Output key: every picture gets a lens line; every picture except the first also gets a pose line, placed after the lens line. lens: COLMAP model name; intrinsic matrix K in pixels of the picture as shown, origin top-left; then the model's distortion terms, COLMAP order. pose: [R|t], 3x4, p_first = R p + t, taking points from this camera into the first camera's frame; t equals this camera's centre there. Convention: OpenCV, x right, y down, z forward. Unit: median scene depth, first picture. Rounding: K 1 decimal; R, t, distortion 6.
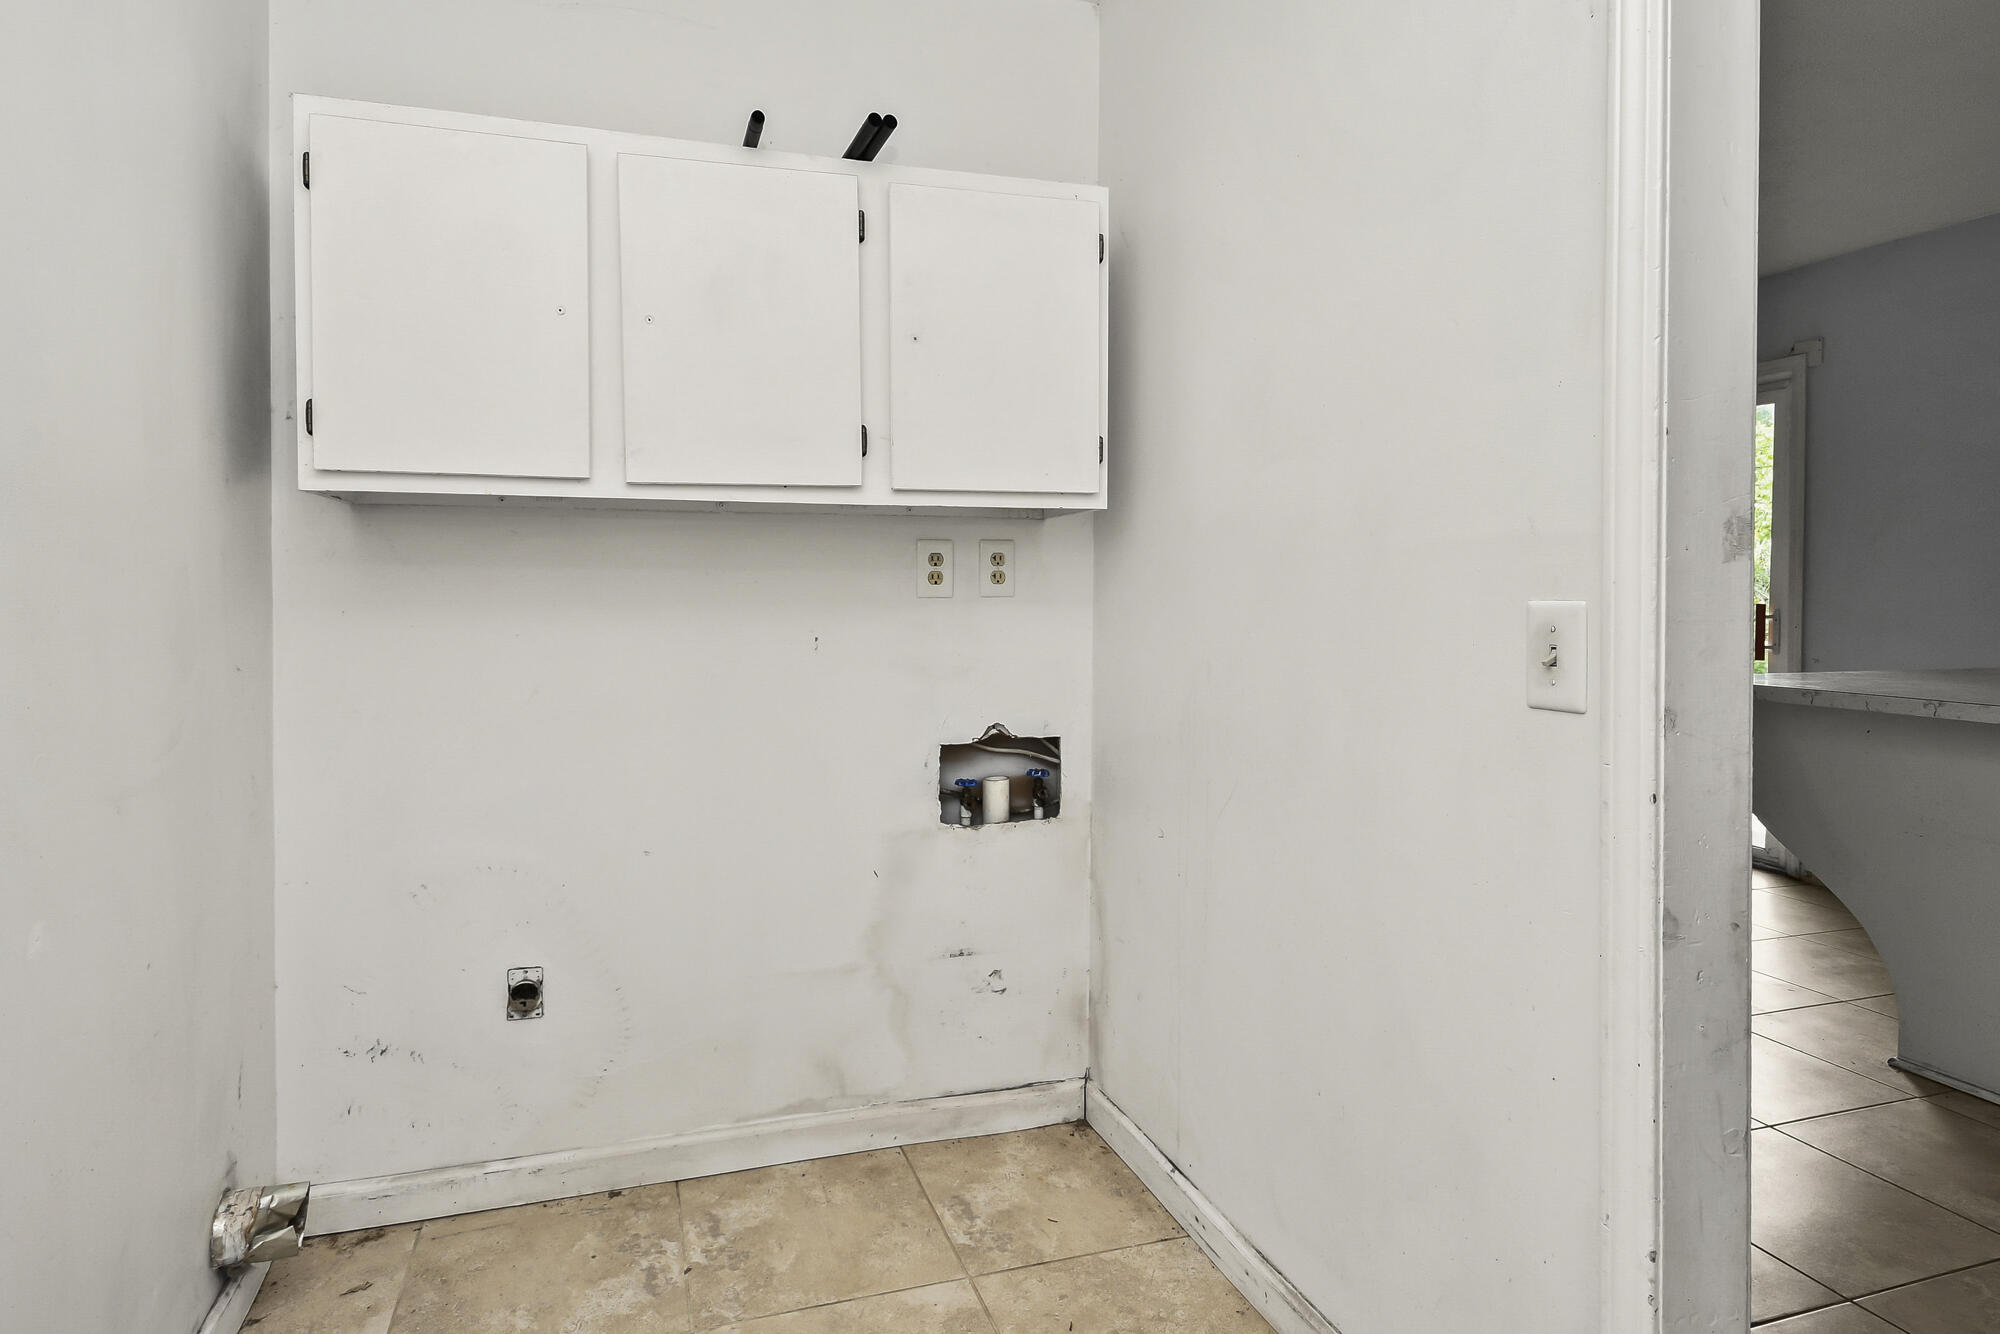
lens RADIAL K [[1087.1, 0, 944.2], [0, 1087.1, 600.6], [0, 0, 1]] dist [0.042963, -0.025494]
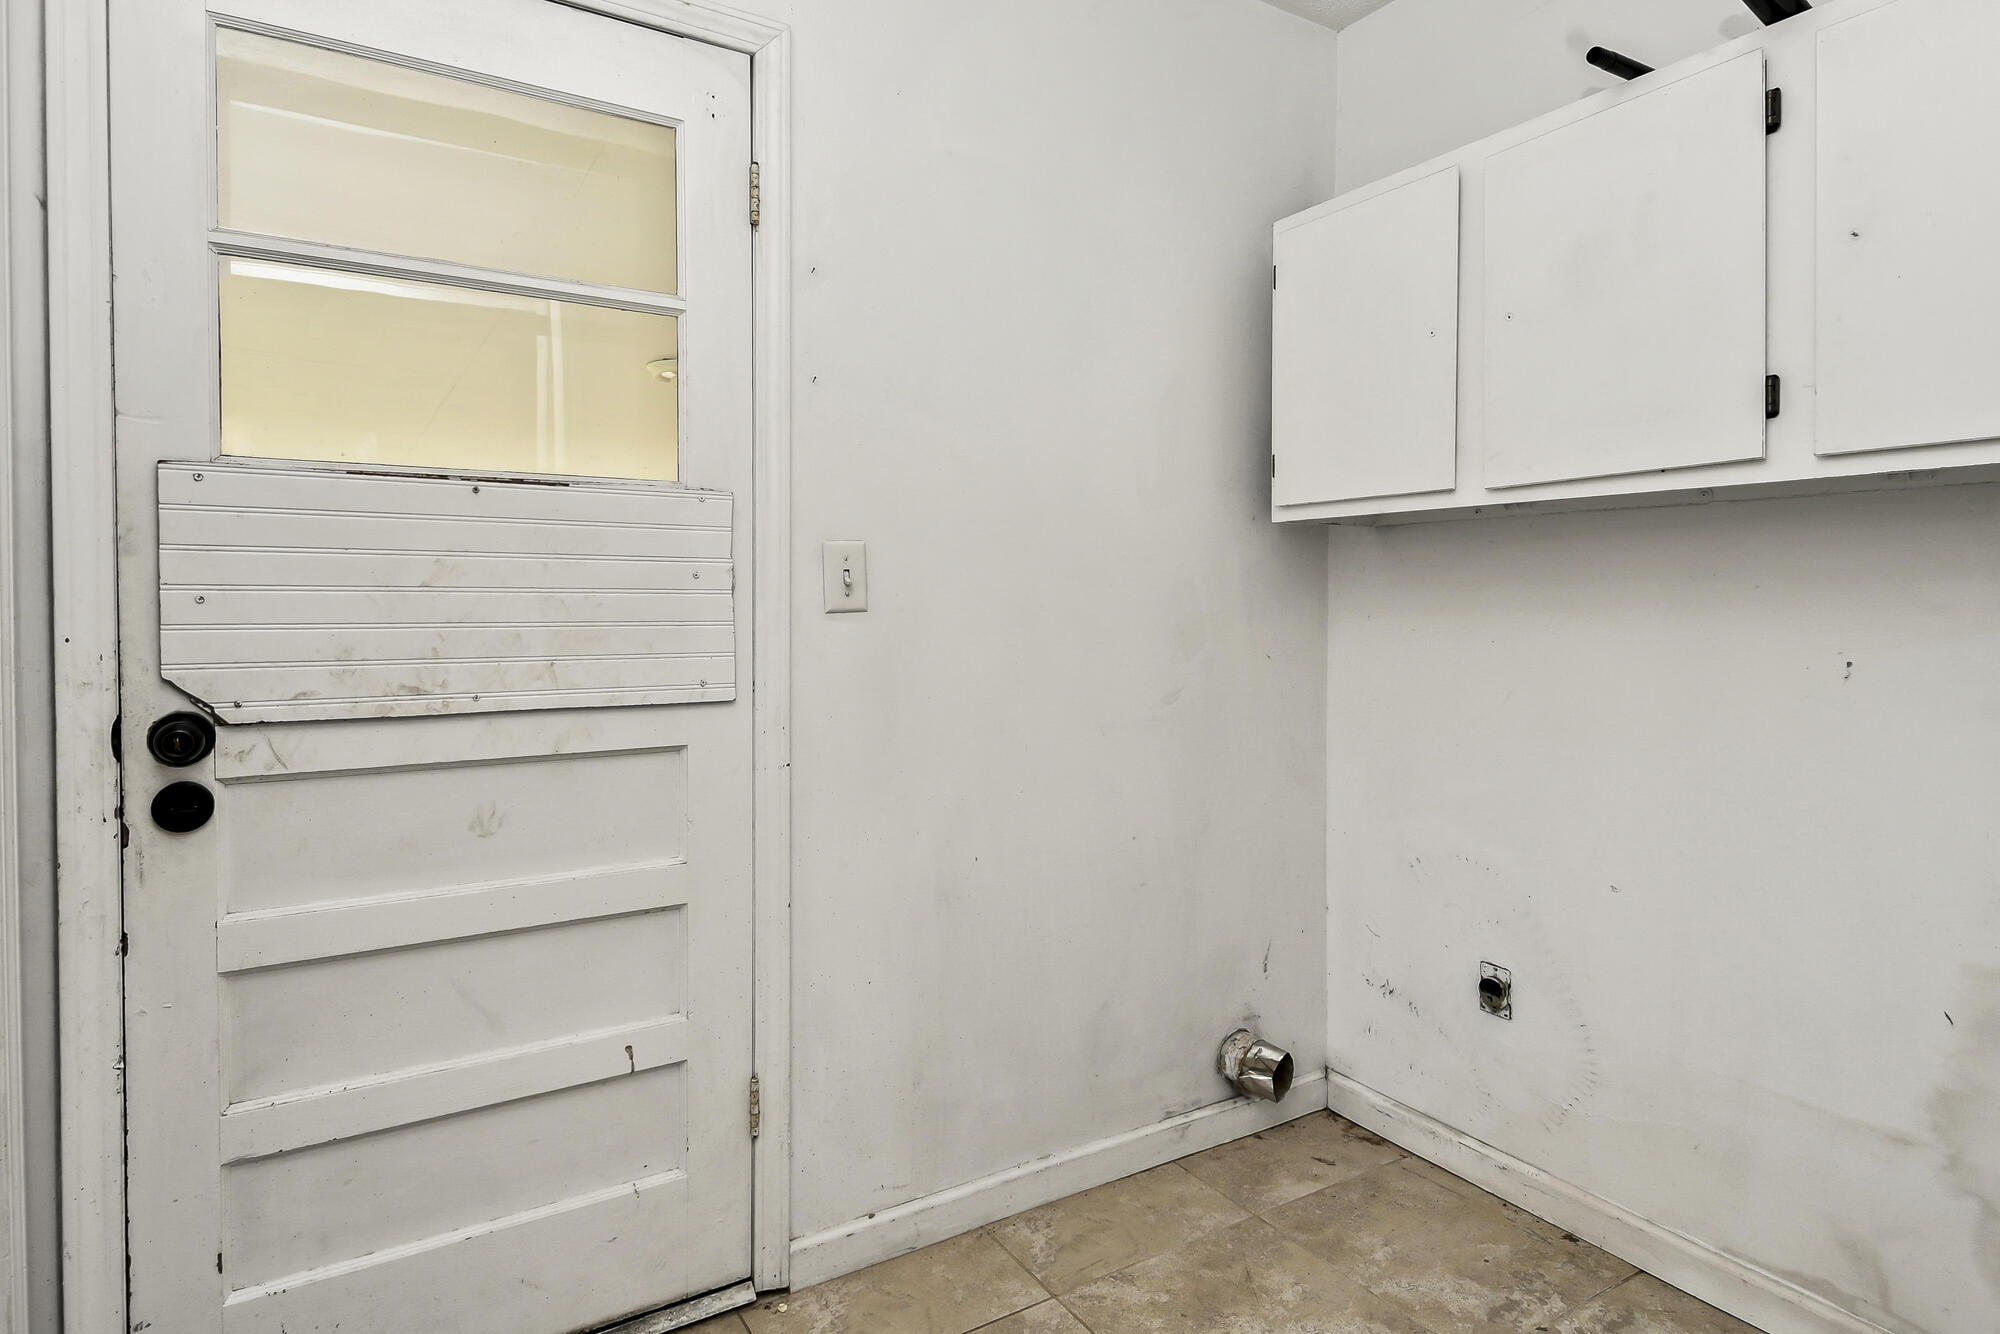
lens RADIAL K [[1087.1, 0, 944.2], [0, 1087.1, 600.6], [0, 0, 1]] dist [0.042963, -0.025494]
pose [[0.229661, 0.002721, -0.973267, 0.530575], [-0.001873, 0.999995, 0.002353, -0.008287], [0.973269, 0.001283, 0.229666, 0.277718]]
